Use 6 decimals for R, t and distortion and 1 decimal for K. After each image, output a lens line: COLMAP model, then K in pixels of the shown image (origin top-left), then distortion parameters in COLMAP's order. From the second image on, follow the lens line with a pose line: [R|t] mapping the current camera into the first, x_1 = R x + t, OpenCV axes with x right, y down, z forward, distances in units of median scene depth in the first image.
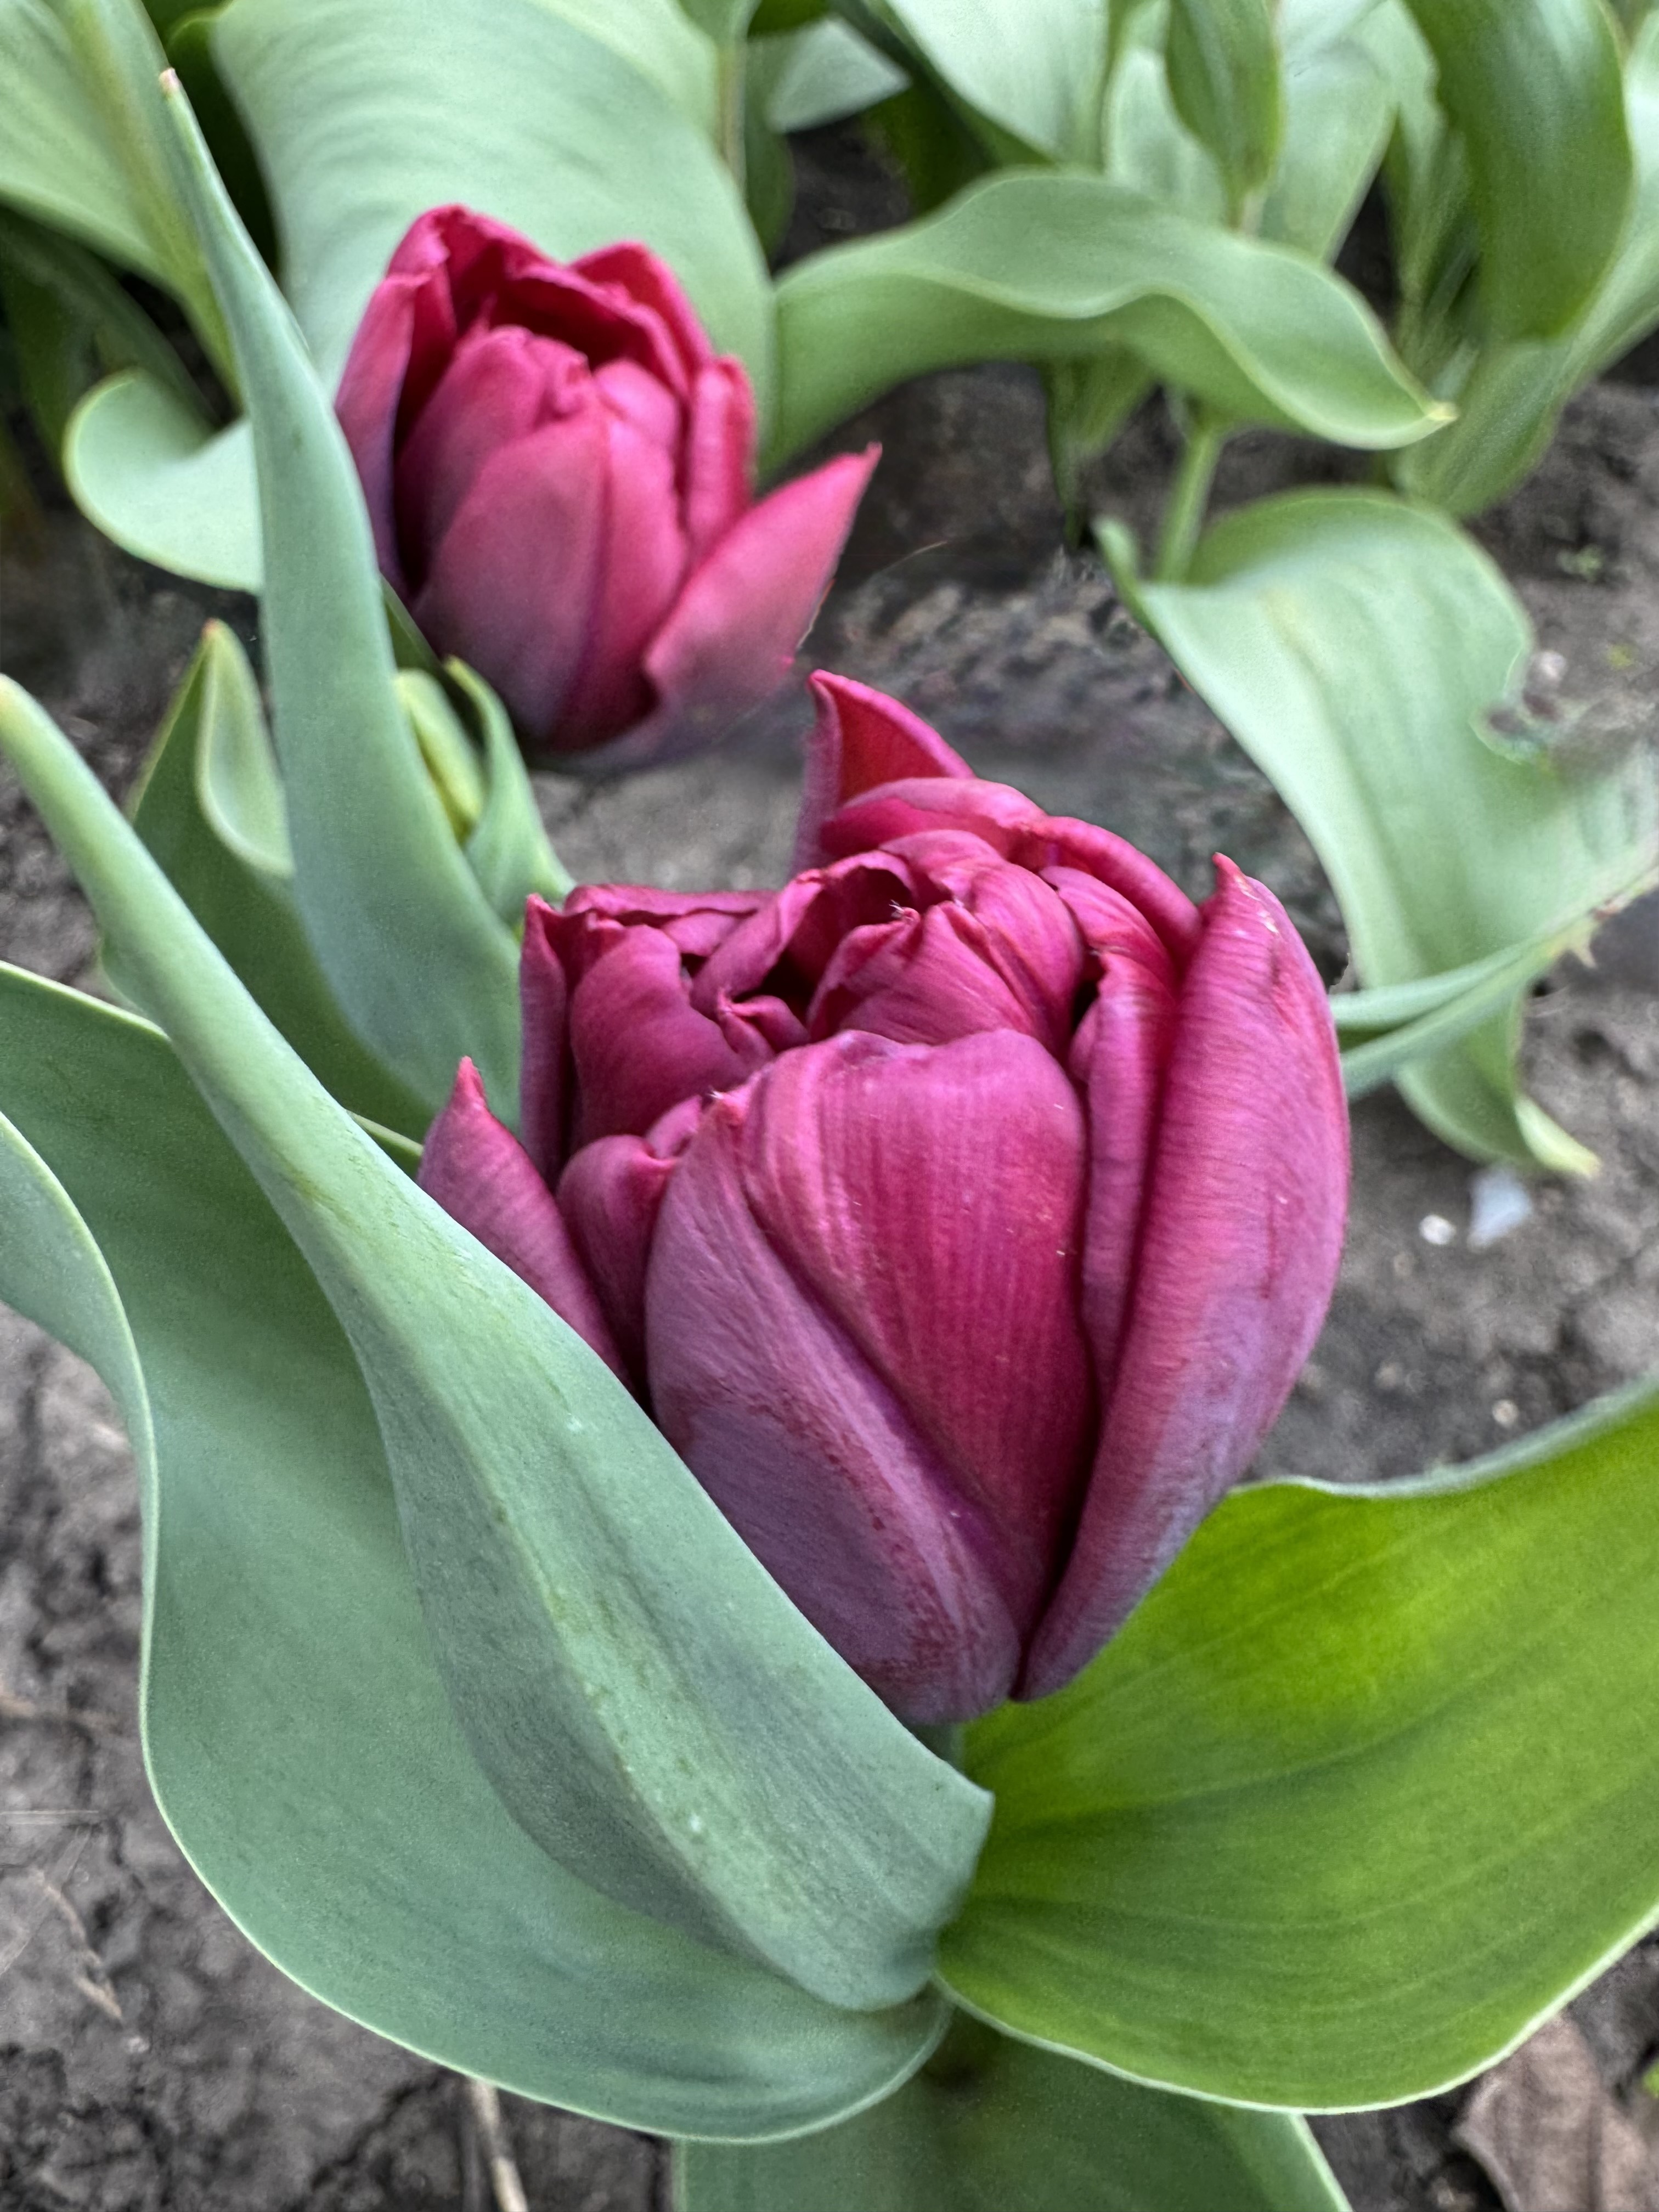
lens RADIAL K [[1551.5, 0, 836.6], [0, 1551.5, 1125.4], [0, 0, 1]] dist [0.040901, 0.010553]
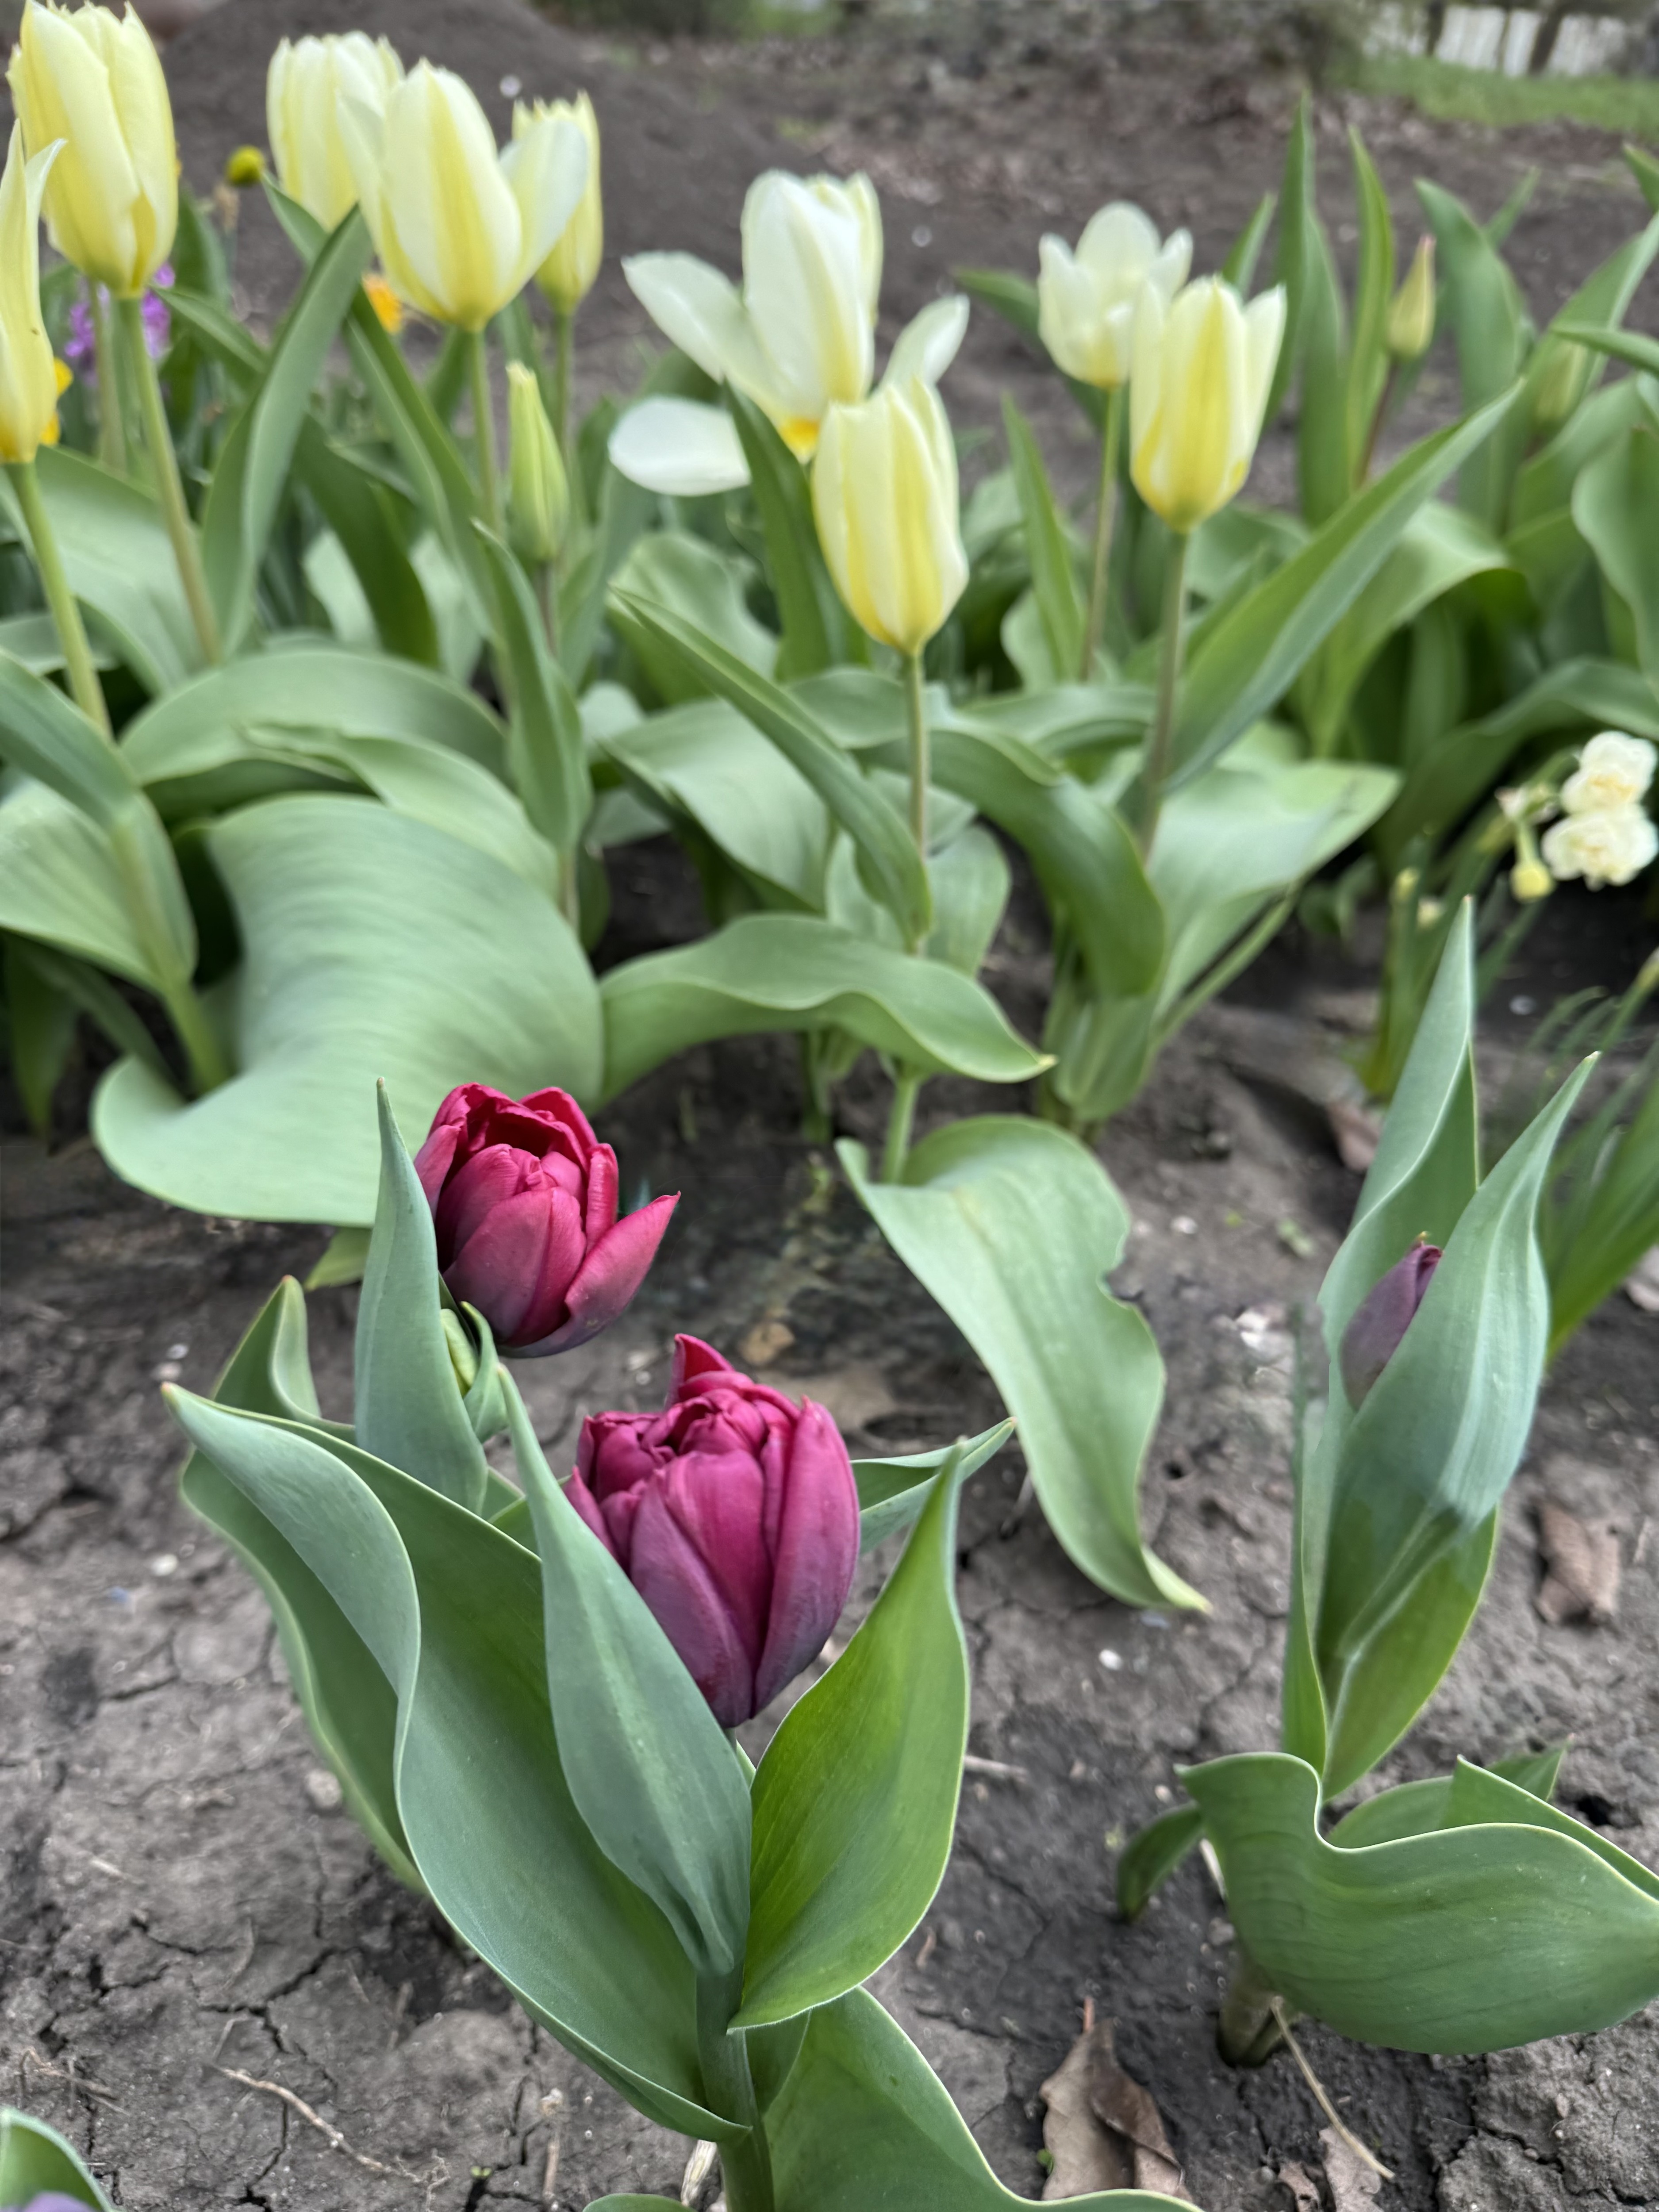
lens RADIAL K [[1551.5, 0, 820.5], [0, 1551.5, 1118.6], [0, 0, 1]] dist [0.040901, 0.010553]
pose [[0.991915, -0.015640, 0.125934, -0.049365], [0.056639, 0.942612, -0.329051, 0.145251], [-0.113560, 0.333523, 0.935877, -0.925065]]
